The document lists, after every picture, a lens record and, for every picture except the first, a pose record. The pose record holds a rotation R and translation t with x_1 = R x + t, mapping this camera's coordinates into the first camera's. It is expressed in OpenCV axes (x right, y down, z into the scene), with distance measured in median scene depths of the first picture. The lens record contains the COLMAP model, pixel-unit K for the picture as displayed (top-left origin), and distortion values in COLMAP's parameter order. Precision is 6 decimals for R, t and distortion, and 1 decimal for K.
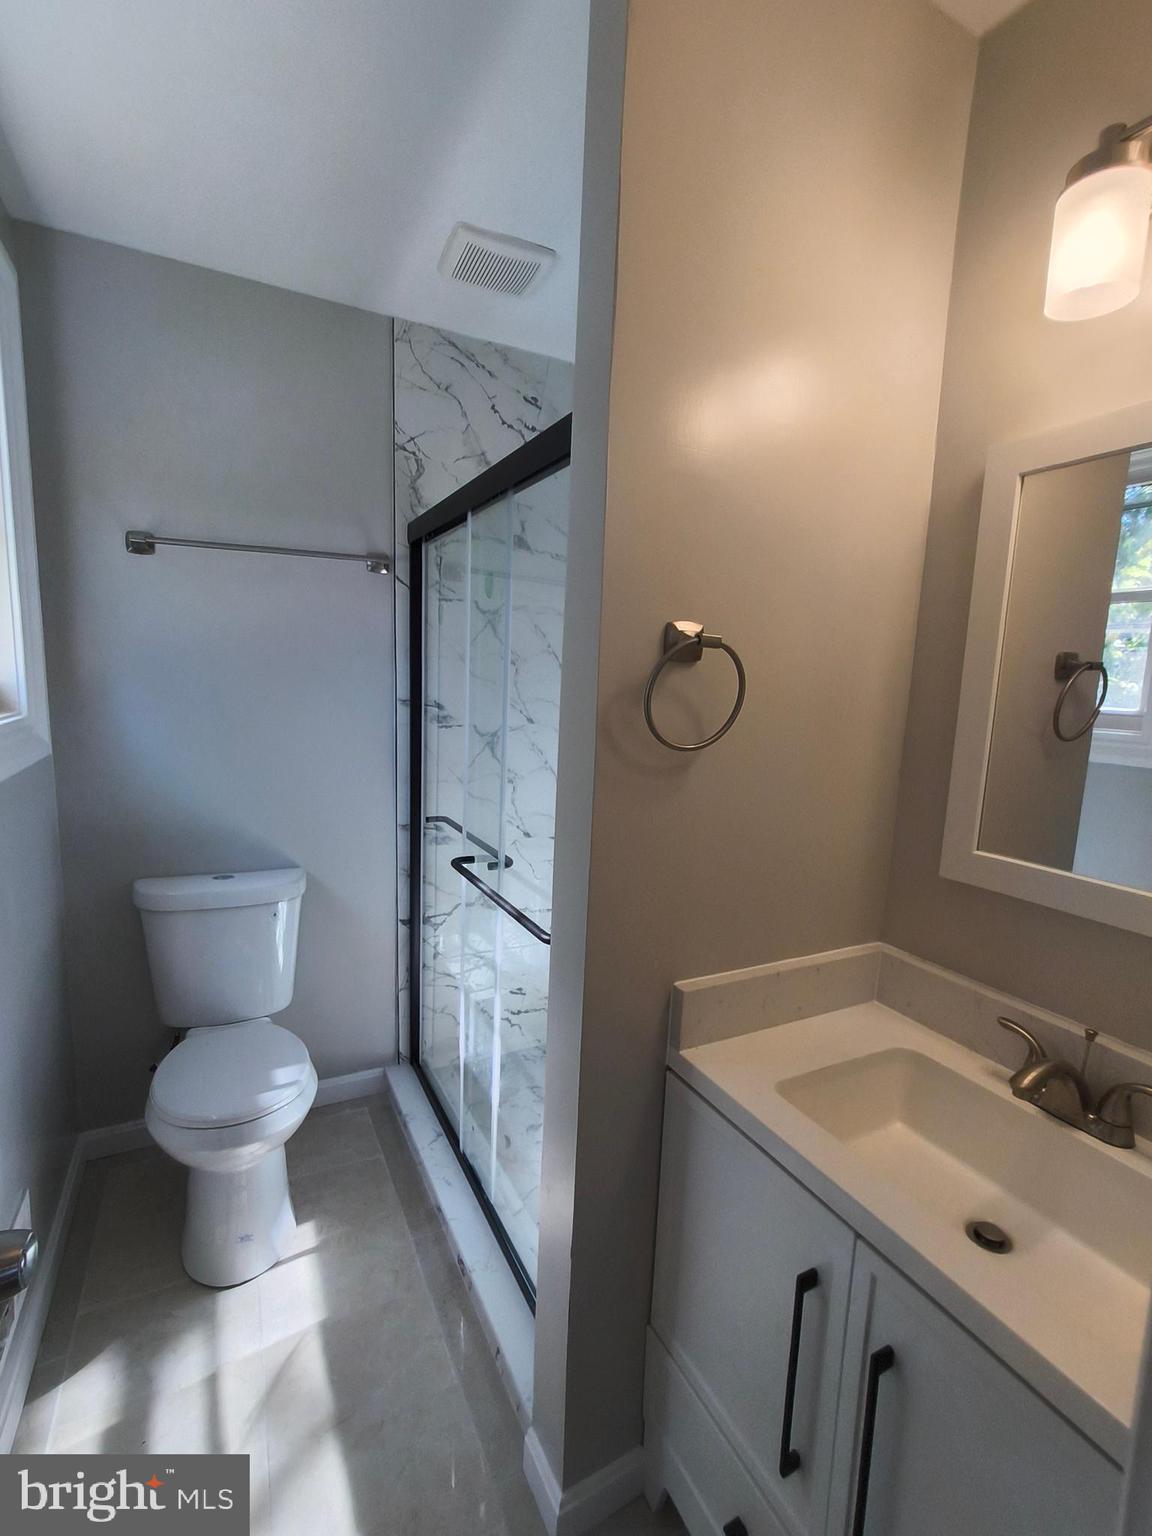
lens RADIAL K [[704.6, 0, 591.0], [0, 704.6, 774.7], [0, 0, 1]] dist [-0.013792, 0.011467]
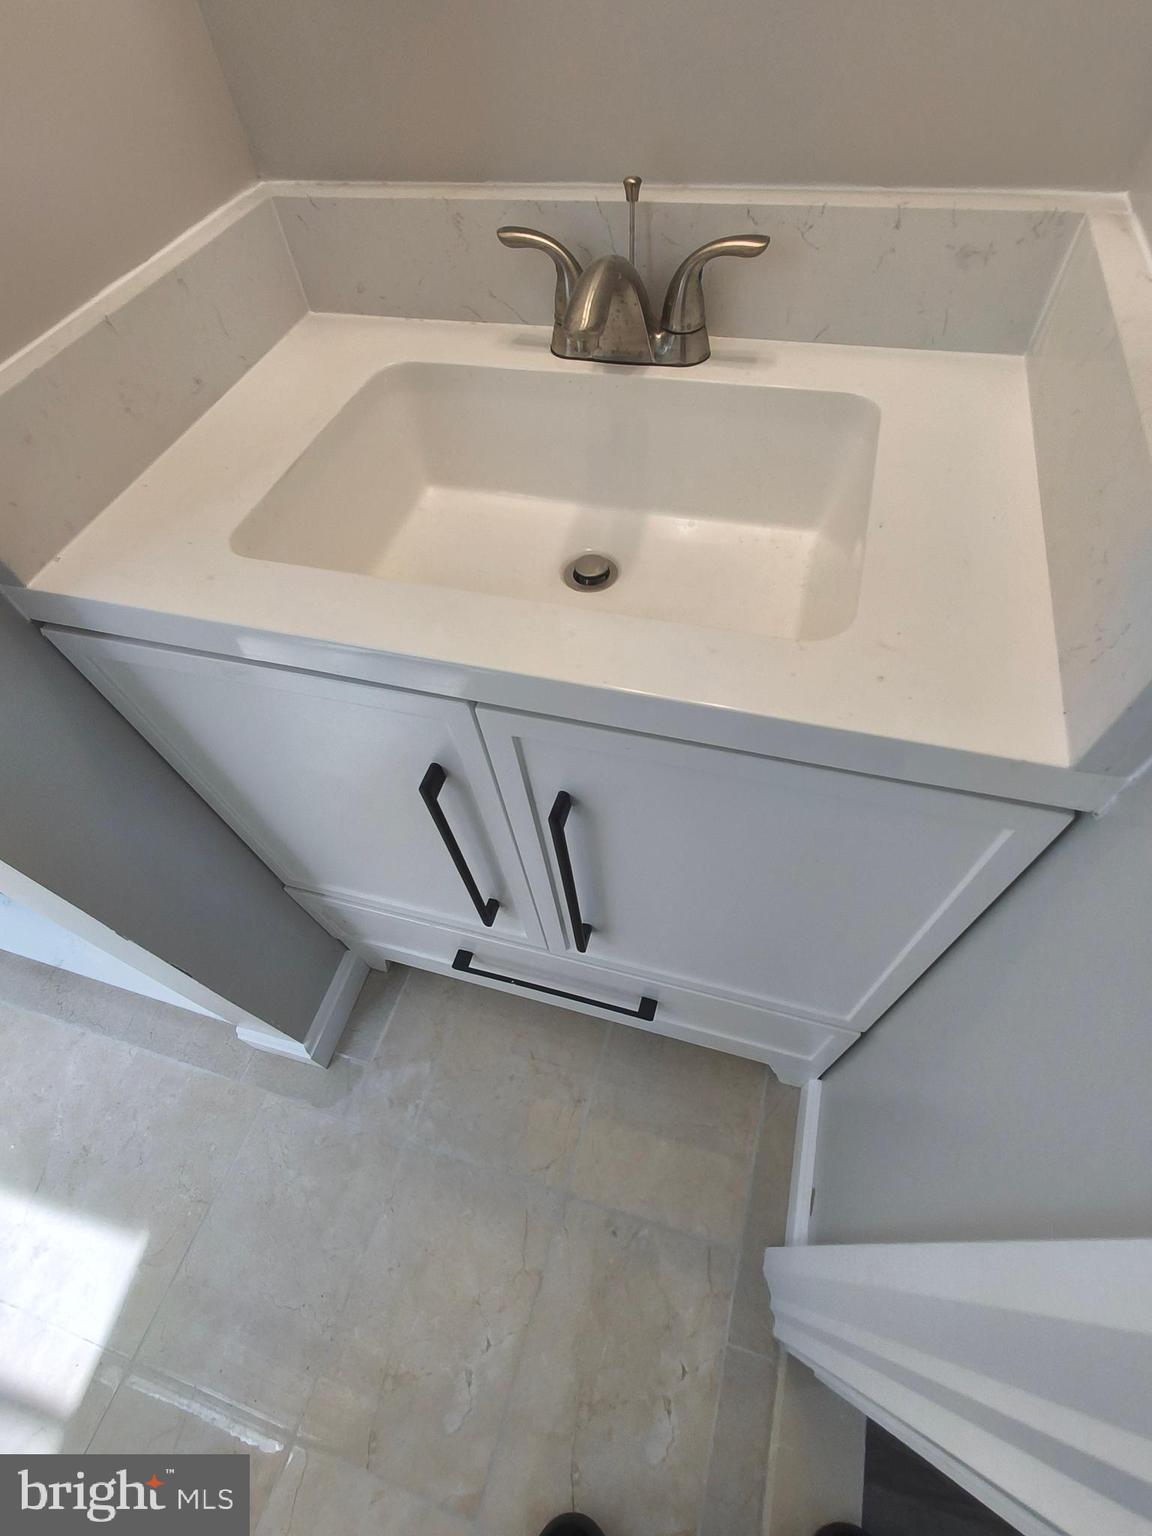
lens RADIAL K [[704.6, 0, 597.0], [0, 704.6, 804.8], [0, 0, 1]] dist [-0.013792, 0.011467]
pose [[0.691269, -0.650888, 0.313835, 0.122371], [0.192486, 0.584489, 0.788240, 0.148110], [-0.696488, -0.484477, 0.529326, 0.333179]]
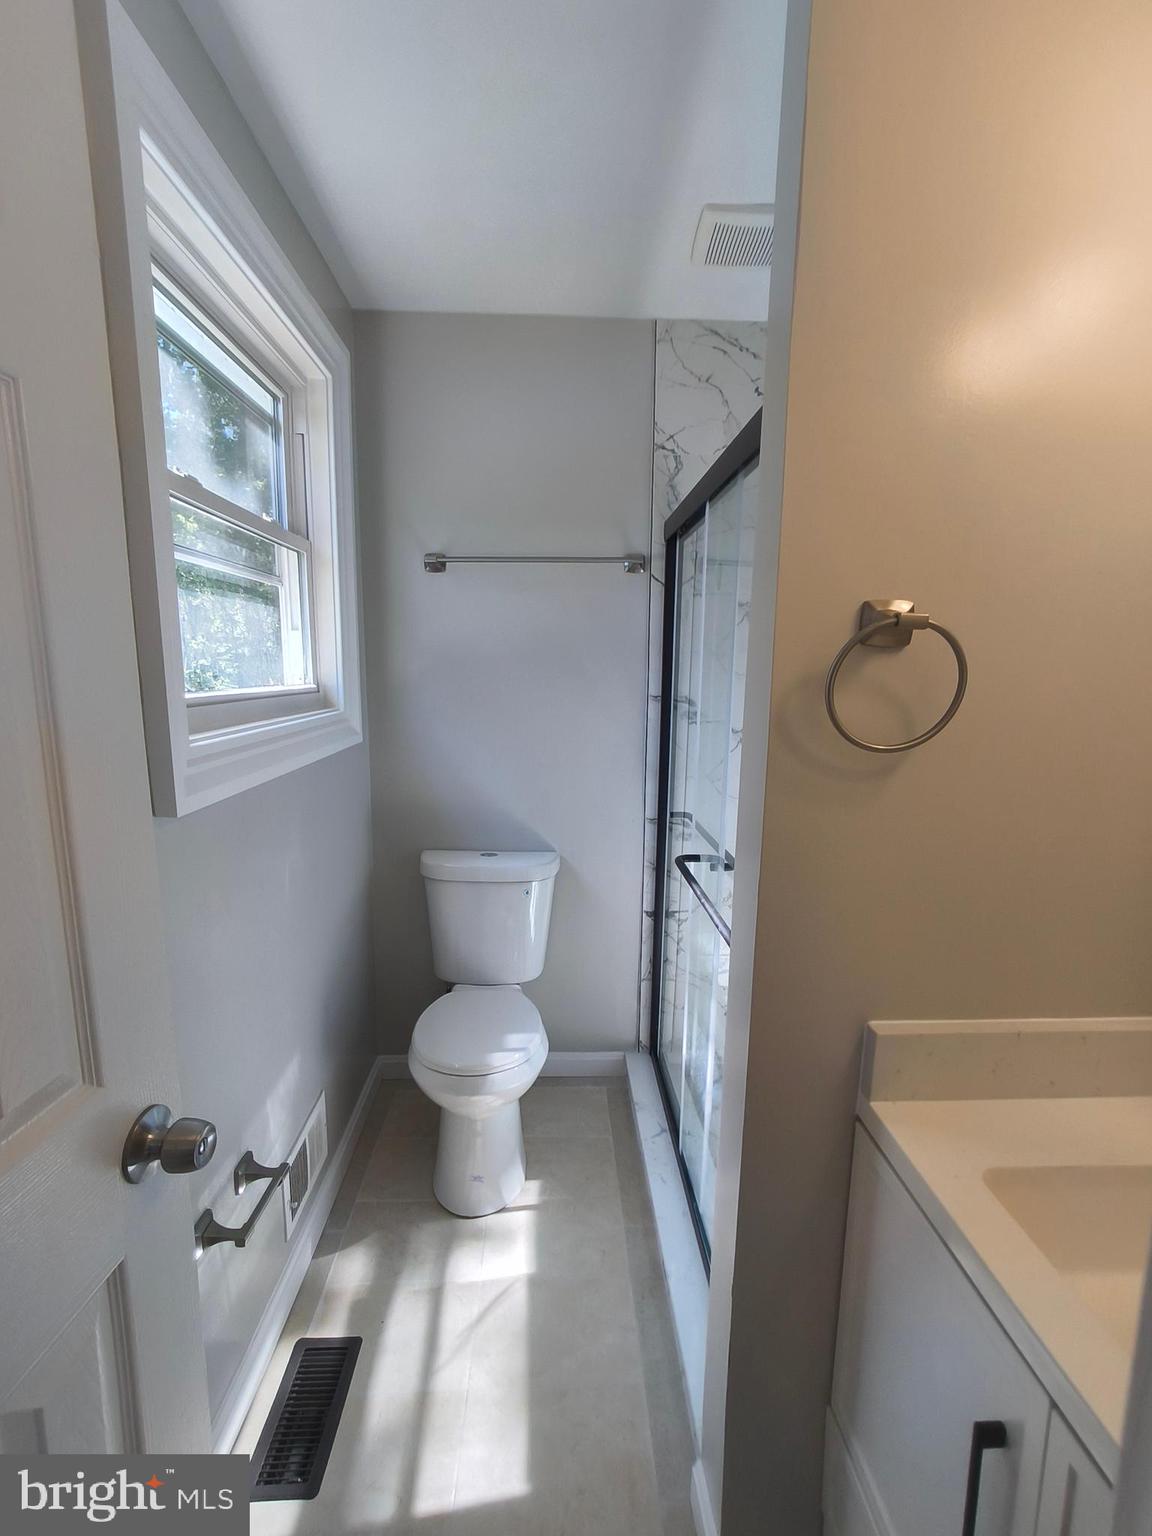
lens RADIAL K [[704.6, 0, 586.7], [0, 704.6, 774.1], [0, 0, 1]] dist [-0.013792, 0.011467]
pose [[0.908781, 0.037401, -0.415594, 0.126260], [-0.035817, 0.999291, 0.011609, -0.003143], [0.415734, 0.004335, 0.909476, 0.063037]]
